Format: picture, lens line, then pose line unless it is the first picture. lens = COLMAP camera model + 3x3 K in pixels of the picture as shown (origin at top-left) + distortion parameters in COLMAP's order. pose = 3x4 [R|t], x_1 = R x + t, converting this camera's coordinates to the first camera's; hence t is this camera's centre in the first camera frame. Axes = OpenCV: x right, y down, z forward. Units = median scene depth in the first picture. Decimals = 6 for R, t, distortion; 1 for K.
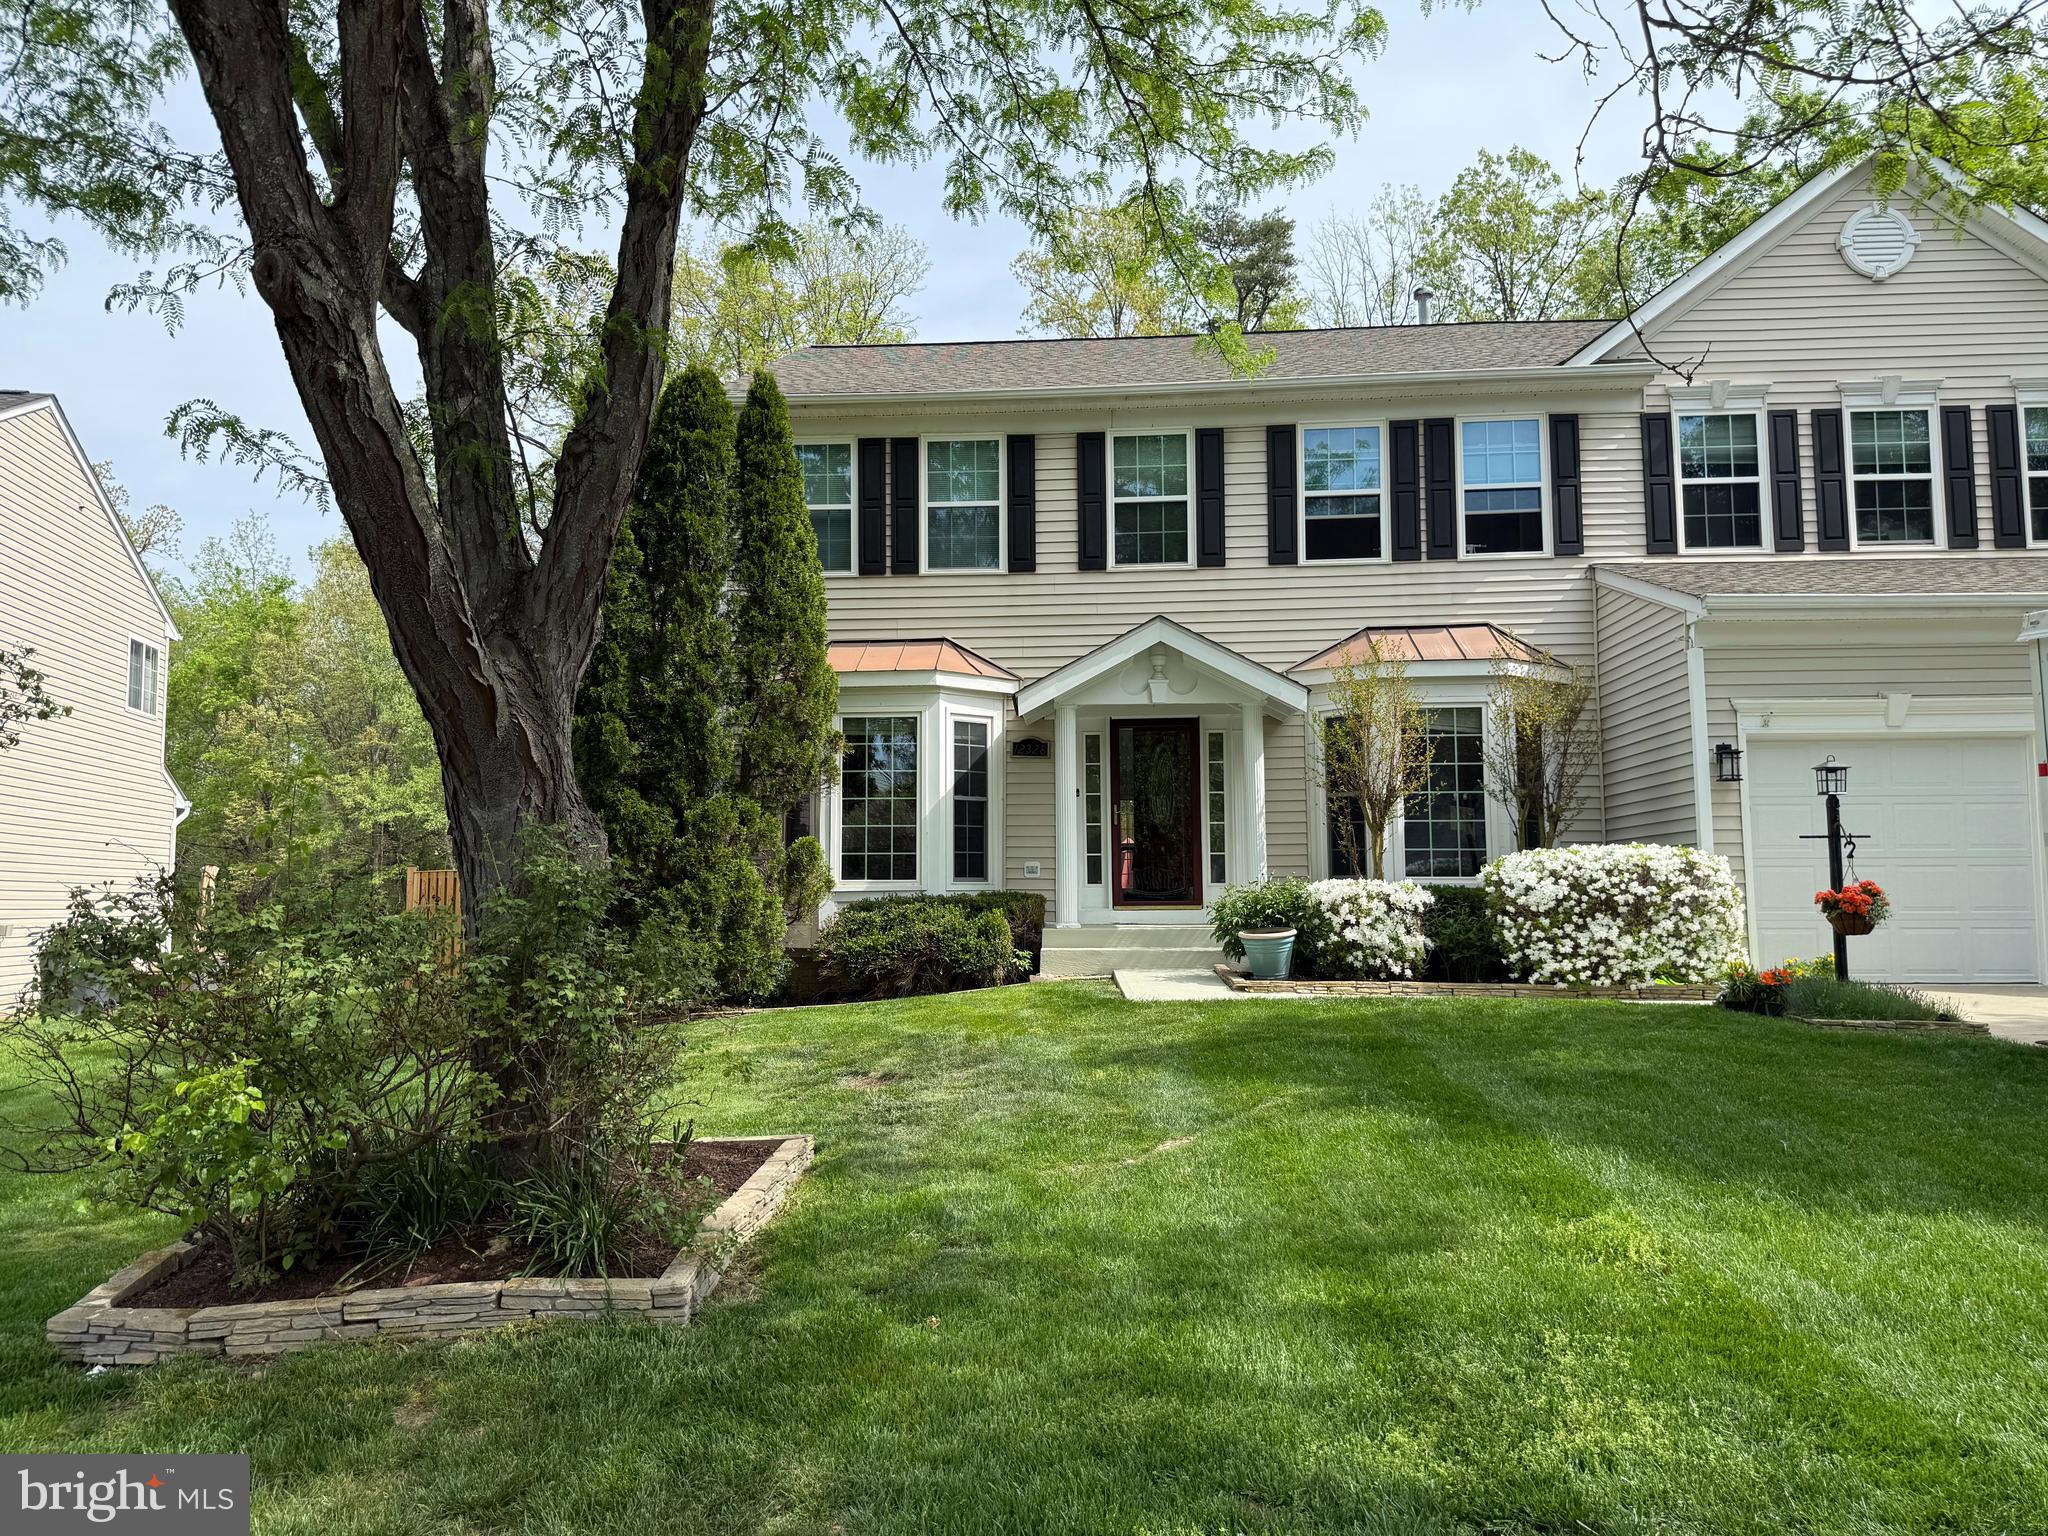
lens RADIAL K [[1427.3, 0, 1000.5], [0, 1427.3, 785.6], [0, 0, 1]] dist [0.002974, -0.030195]
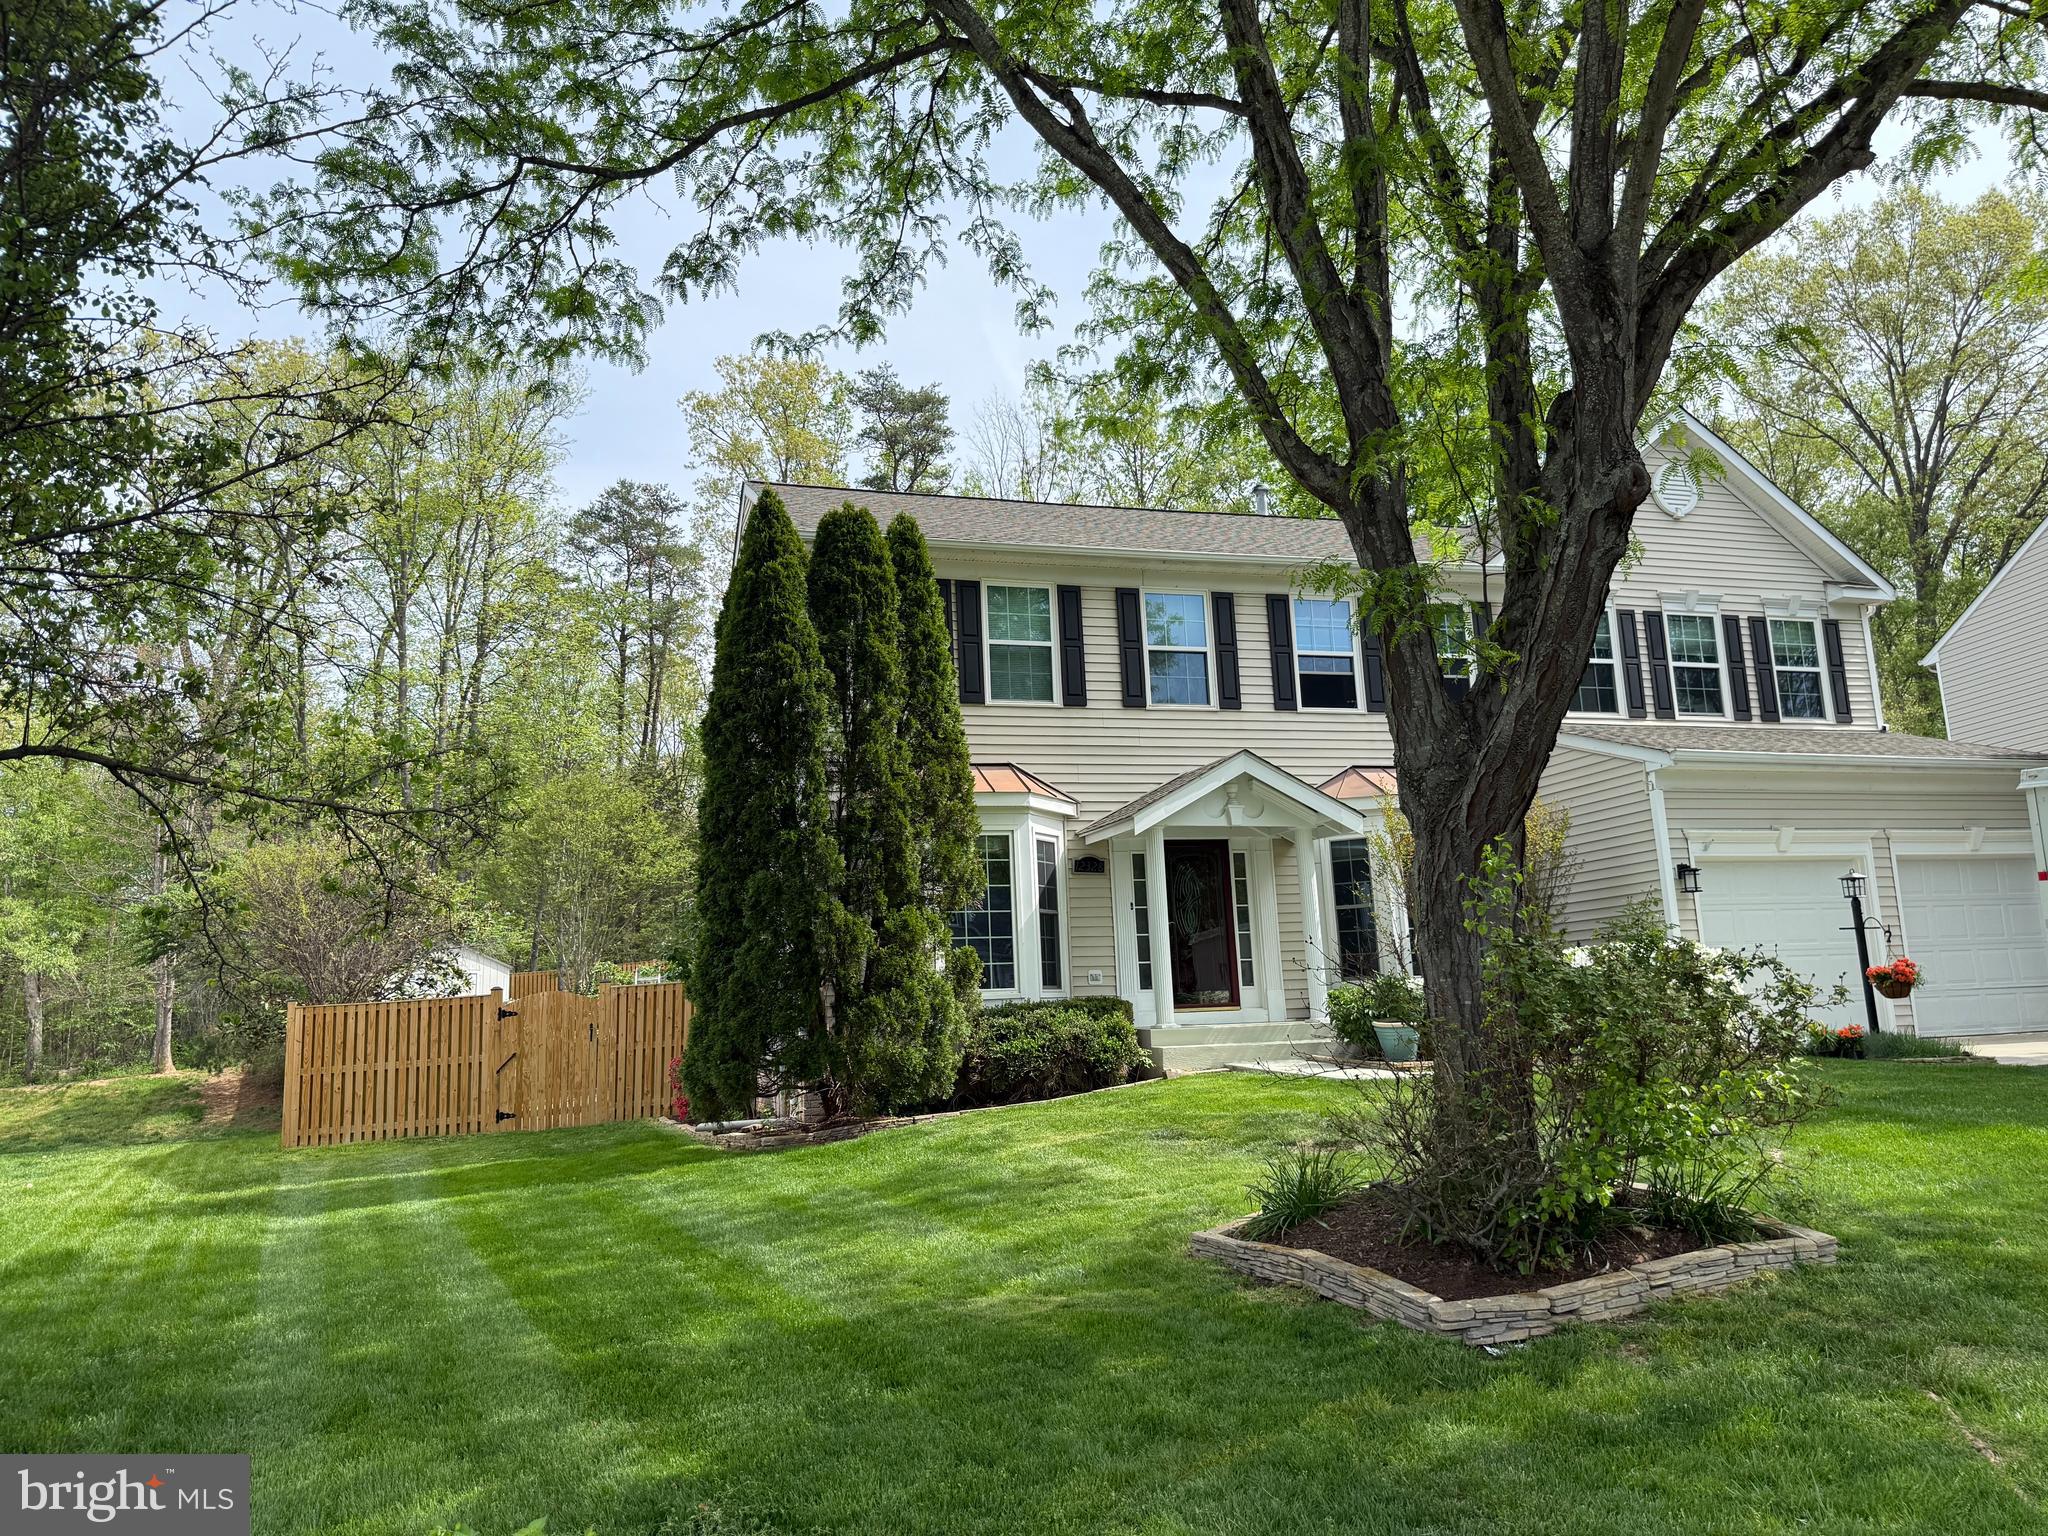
lens RADIAL K [[1427.3, 0, 1002.0], [0, 1427.3, 758.6], [0, 0, 1]] dist [0.002974, -0.030195]
pose [[0.939685, 0.032790, 0.340465, -0.429159], [0.005729, 0.993746, -0.111519, 0.014122], [-0.341992, 0.106743, 0.933620, -0.011692]]
